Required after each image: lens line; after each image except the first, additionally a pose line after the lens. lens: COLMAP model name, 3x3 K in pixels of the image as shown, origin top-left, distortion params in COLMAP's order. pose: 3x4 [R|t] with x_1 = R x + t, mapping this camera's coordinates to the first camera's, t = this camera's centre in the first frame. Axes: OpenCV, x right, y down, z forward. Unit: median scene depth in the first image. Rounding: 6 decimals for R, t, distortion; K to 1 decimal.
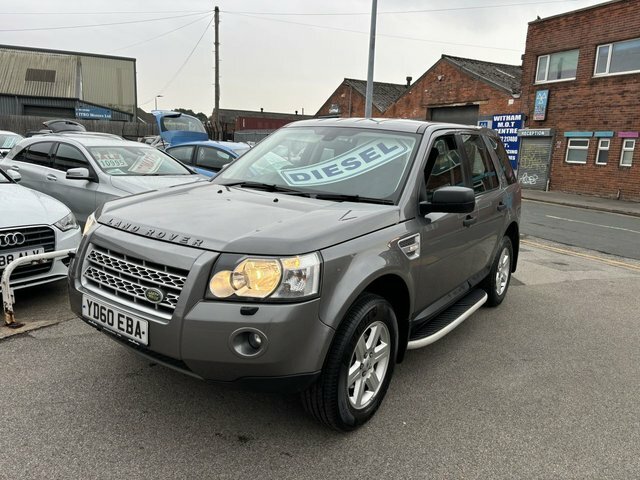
lens RADIAL K [[525.8, 0, 316.8], [0, 525.8, 238.6], [0, 0, 1]] dist [0.039667, -0.040773]
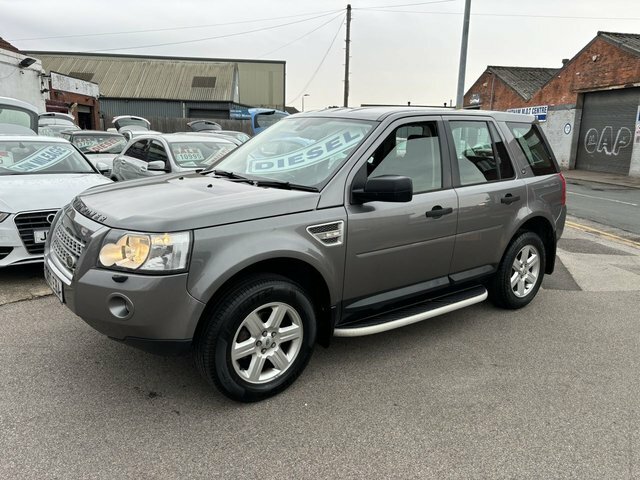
lens RADIAL K [[525.8, 0, 315.9], [0, 525.8, 240.2], [0, 0, 1]] dist [0.039667, -0.040773]
pose [[0.942136, 0.043644, -0.332376, 0.268879], [-0.039960, 0.999041, 0.017914, 0.006167], [0.332839, -0.003595, 0.942977, 0.021643]]
